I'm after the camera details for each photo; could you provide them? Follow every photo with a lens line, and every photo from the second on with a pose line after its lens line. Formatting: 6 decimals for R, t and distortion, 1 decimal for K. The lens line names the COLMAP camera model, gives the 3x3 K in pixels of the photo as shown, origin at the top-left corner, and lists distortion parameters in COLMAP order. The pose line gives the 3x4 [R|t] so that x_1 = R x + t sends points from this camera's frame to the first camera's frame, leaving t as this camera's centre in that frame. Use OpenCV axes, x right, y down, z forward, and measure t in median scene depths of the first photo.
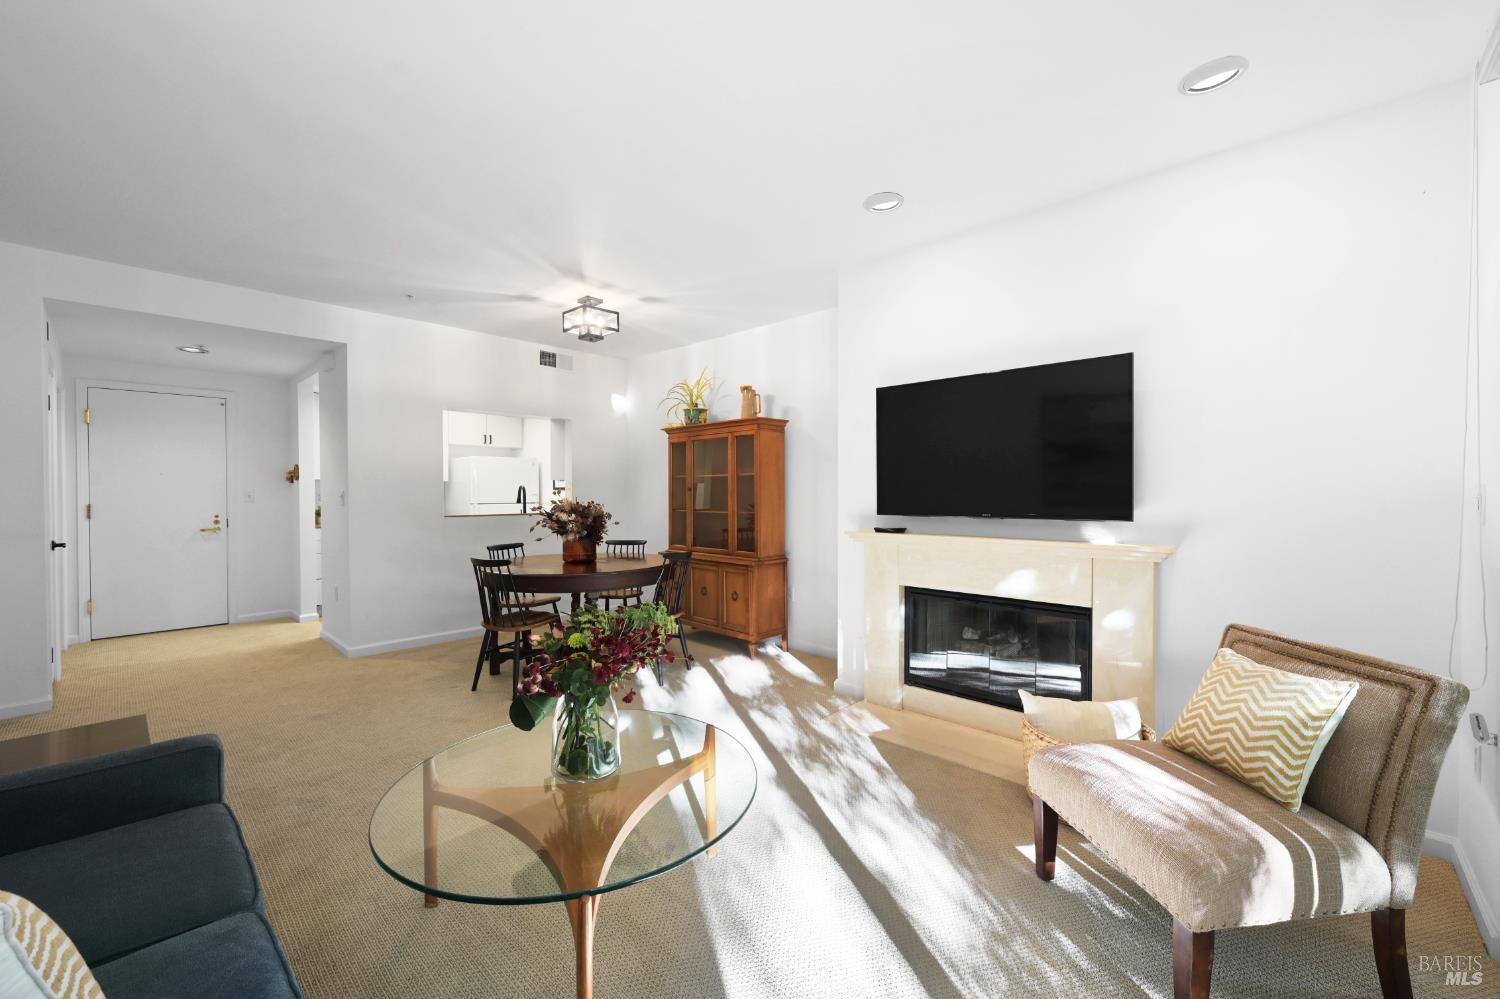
lens RADIAL K [[637.3, 0, 750.0], [0, 637.3, 499.5], [0, 0, 1]] dist [0.000024, 0.000057]
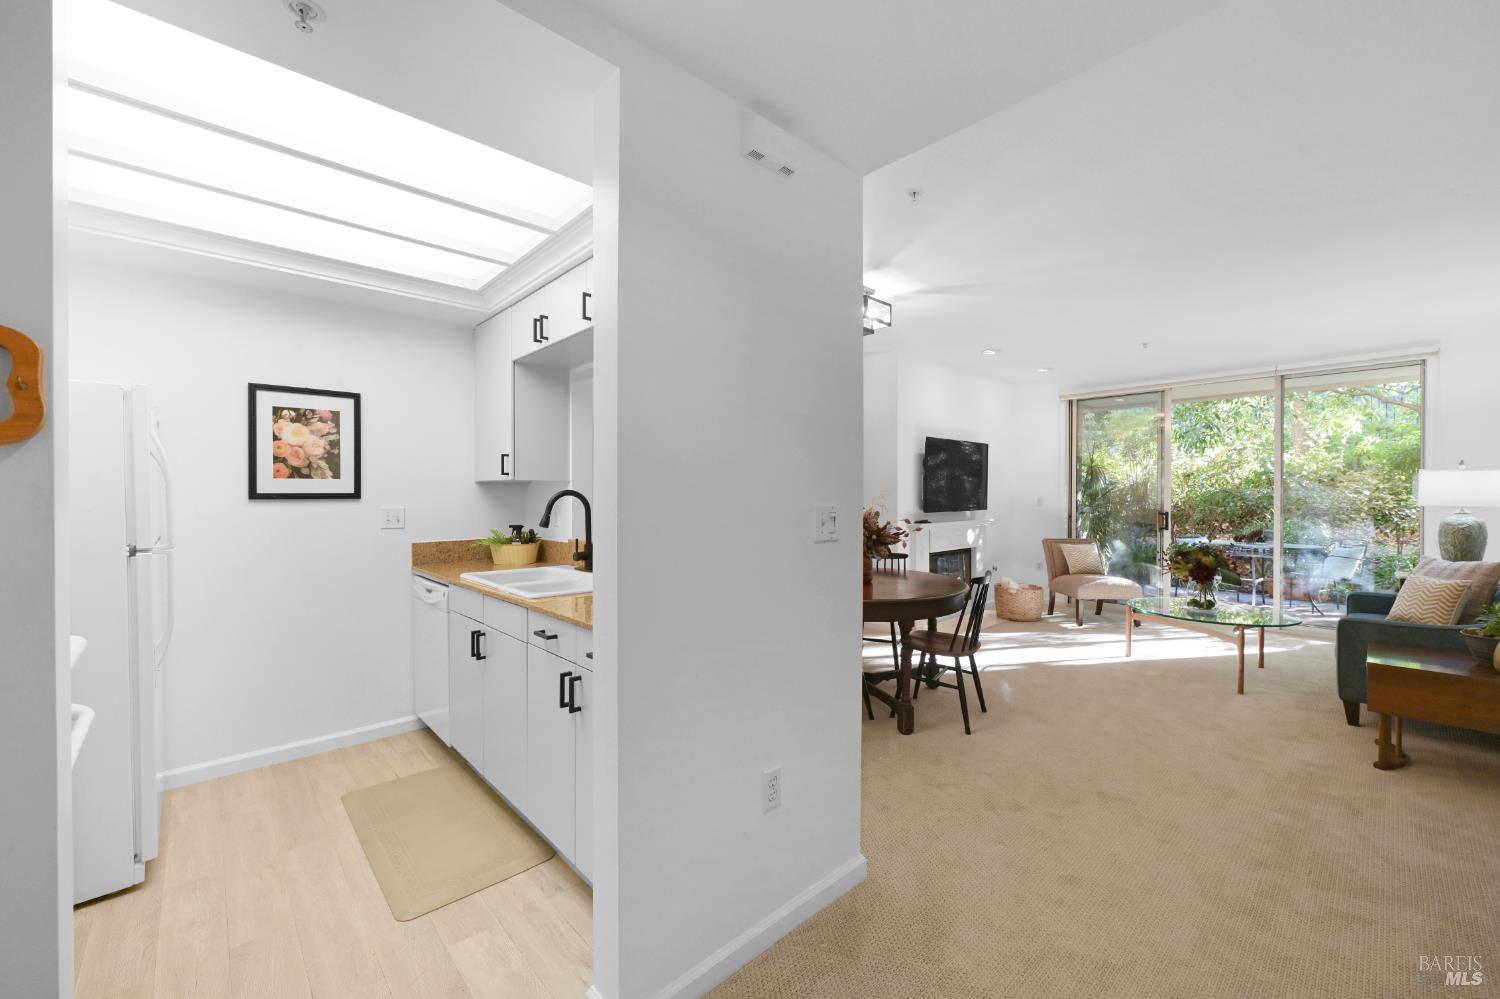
lens RADIAL K [[594.0, 0, 750.0], [0, 594.0, 499.5], [0, 0, 1]] dist [0.000327, 0.000254]
pose [[0.065704, -0.003763, 0.997832, -1.410593], [0.013146, 0.999909, 0.002905, -0.021851], [-0.997753, 0.012926, 0.065748, 1.396112]]
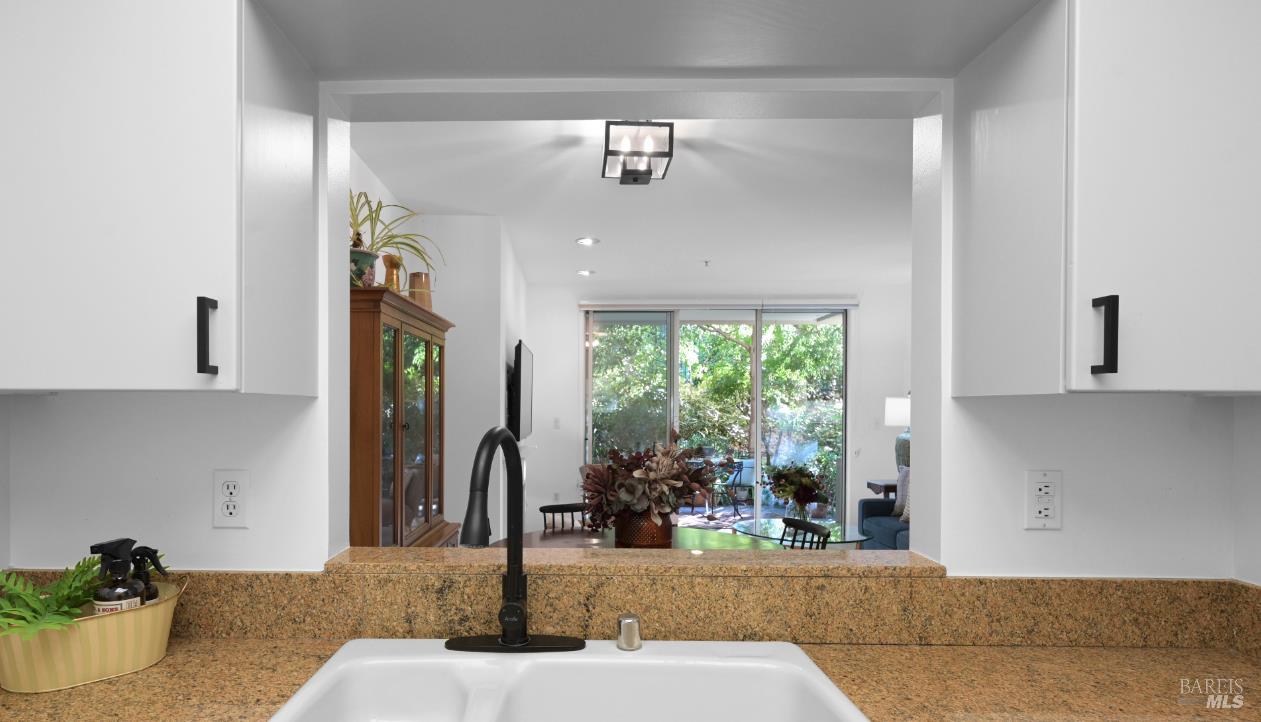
lens RADIAL K [[687.5, 0, 560.7], [0, 687.5, 417.3], [0, 0, 1]] dist [-0.000196, 0.000173]
pose [[-0.671752, -0.006726, 0.740745, -0.868981], [0.007954, 0.999836, 0.016292, -0.044863], [-0.740733, 0.016836, -0.671589, 1.892743]]
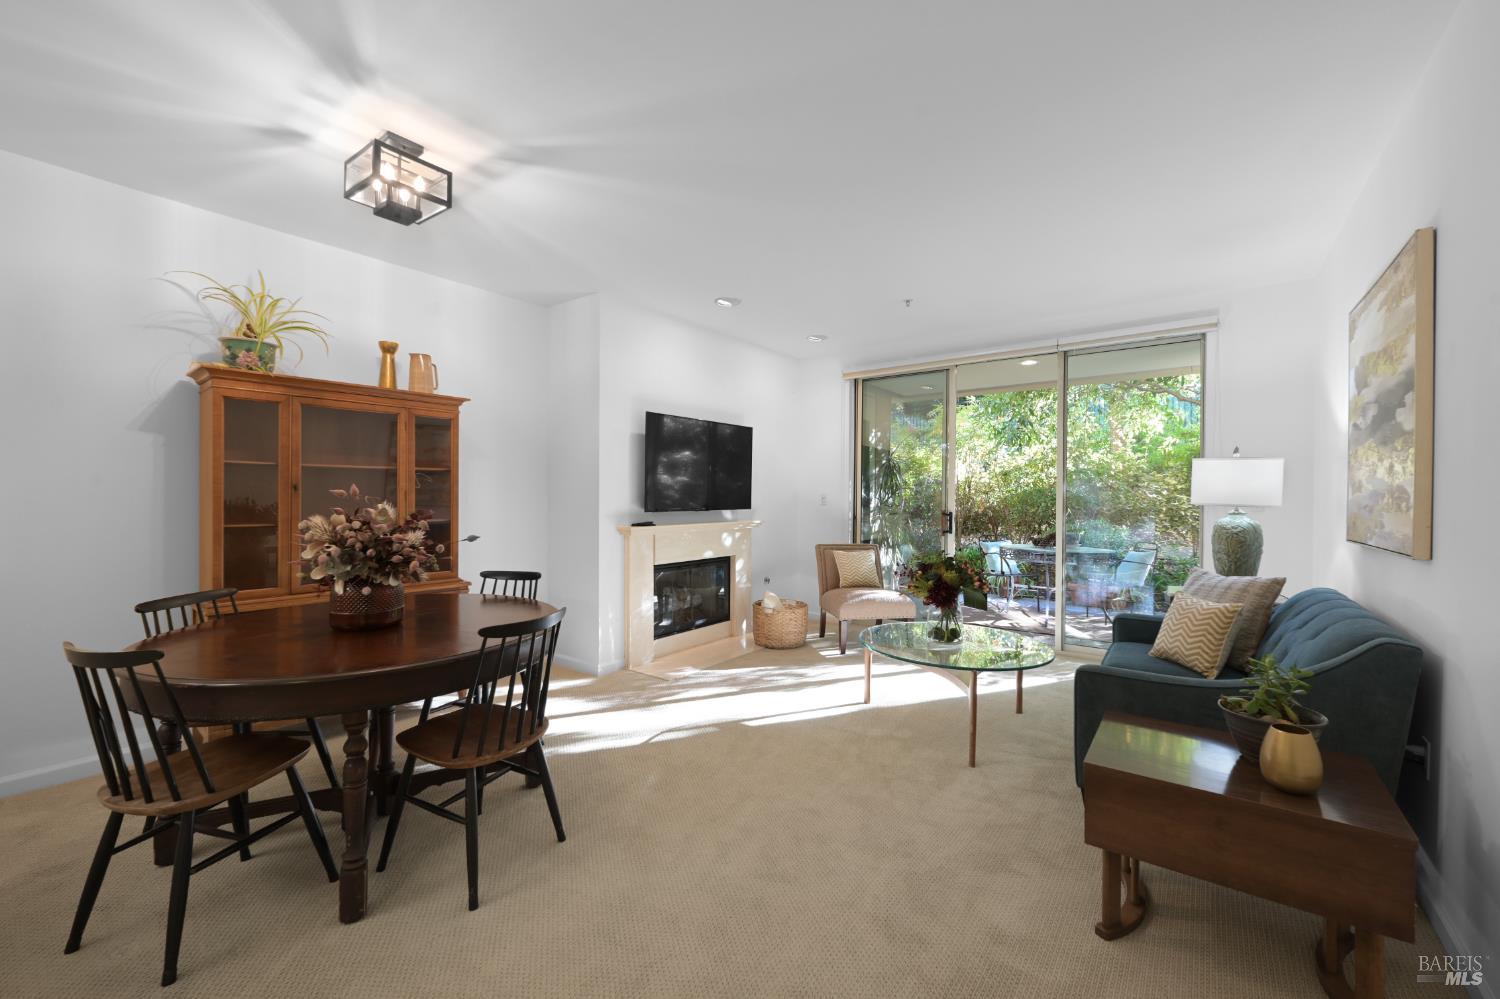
lens RADIAL K [[594.0, 0, 750.0], [0, 594.0, 499.5], [0, 0, 1]] dist [0.000327, 0.000254]
pose [[-0.104801, -0.002779, 0.994489, -1.010423], [0.006334, 0.999974, 0.003462, -0.003763], [-0.994473, 0.006662, -0.104781, 0.946092]]
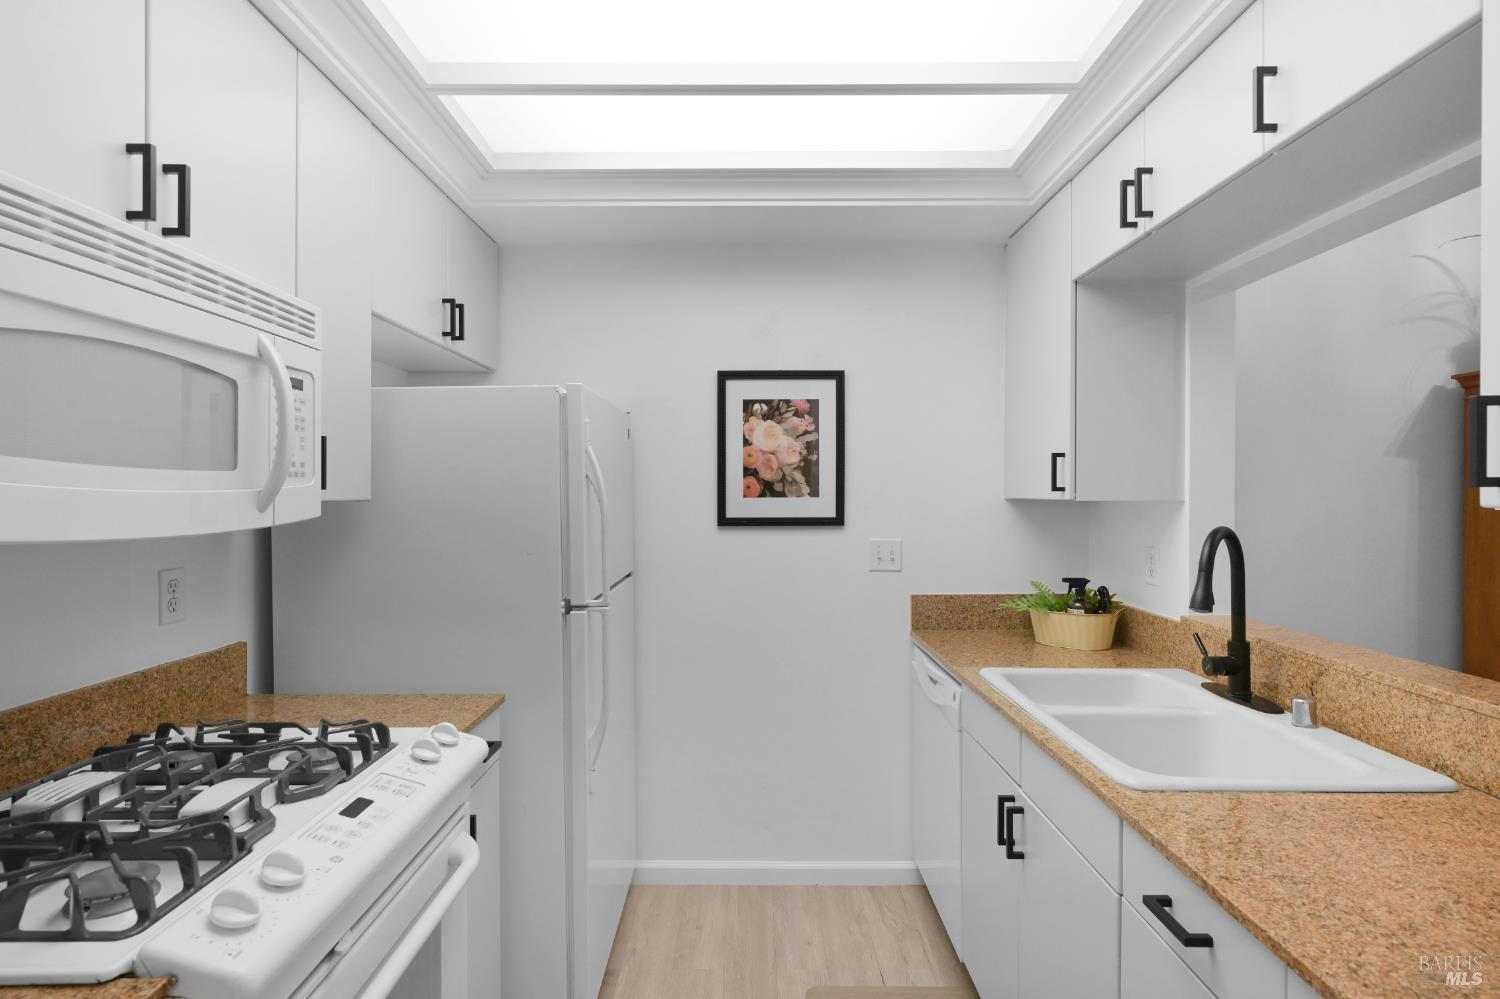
lens RADIAL K [[767.9, 0, 750.0], [0, 767.9, 499.5], [0, 0, 1]] dist [-0.001156, -0.000128]
pose [[0.729536, -0.003062, 0.683936, -1.168807], [0.005805, 0.999982, -0.001715, -0.053427], [-0.683918, 0.005221, 0.729540, 1.529872]]
